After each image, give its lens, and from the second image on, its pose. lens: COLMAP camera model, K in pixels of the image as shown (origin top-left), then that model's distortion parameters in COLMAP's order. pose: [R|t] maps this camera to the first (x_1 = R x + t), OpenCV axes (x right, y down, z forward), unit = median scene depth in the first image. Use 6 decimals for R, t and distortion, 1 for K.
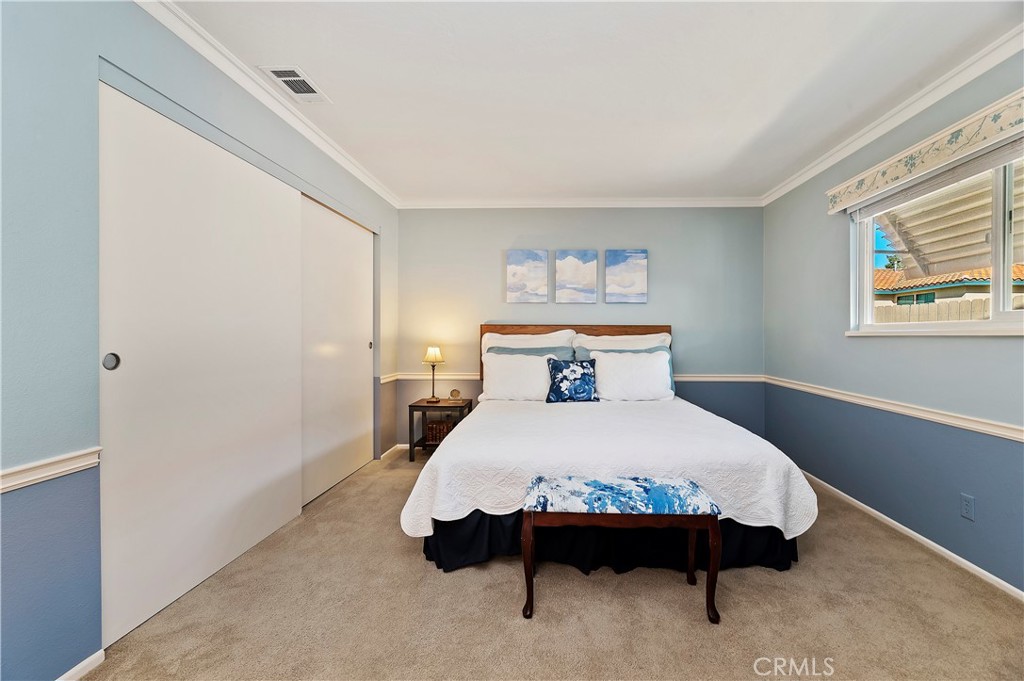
lens RADIAL K [[424.9, 0, 535.5], [0, 424.9, 334.6], [0, 0, 1]] dist [0.000029, -0.000007]
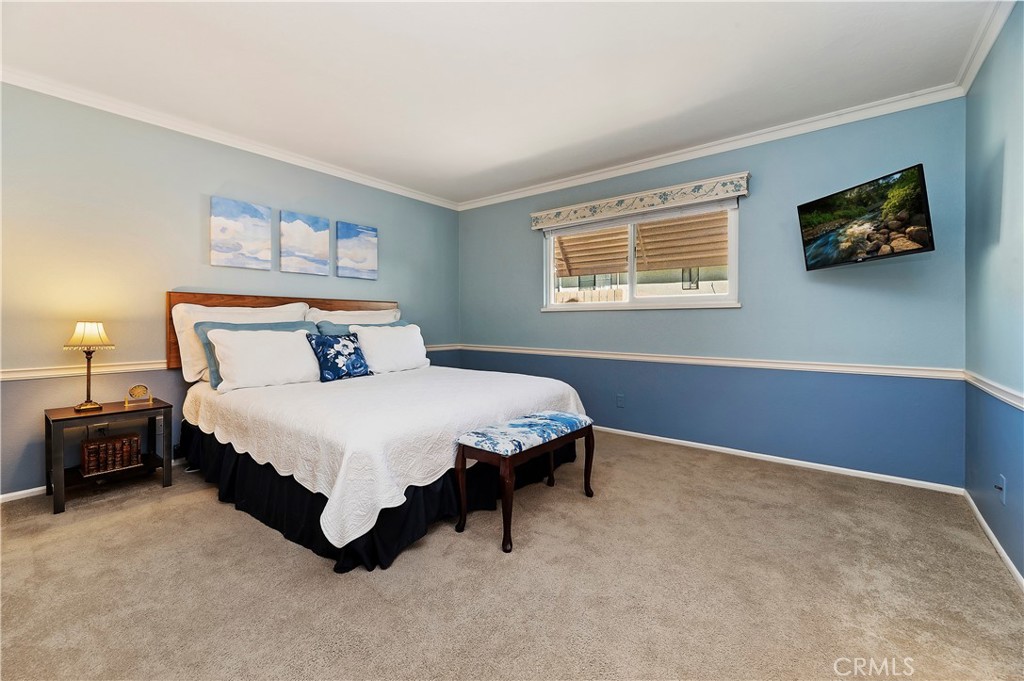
lens RADIAL K [[405.6, 0, 513.8], [0, 405.6, 319.1], [0, 0, 1]] dist [0.000946, 0.000080]
pose [[0.609116, 0.002466, 0.793077, -0.325606], [-0.003009, 0.999995, -0.000799, 0.021983], [-0.793075, -0.001900, 0.609121, 0.130686]]
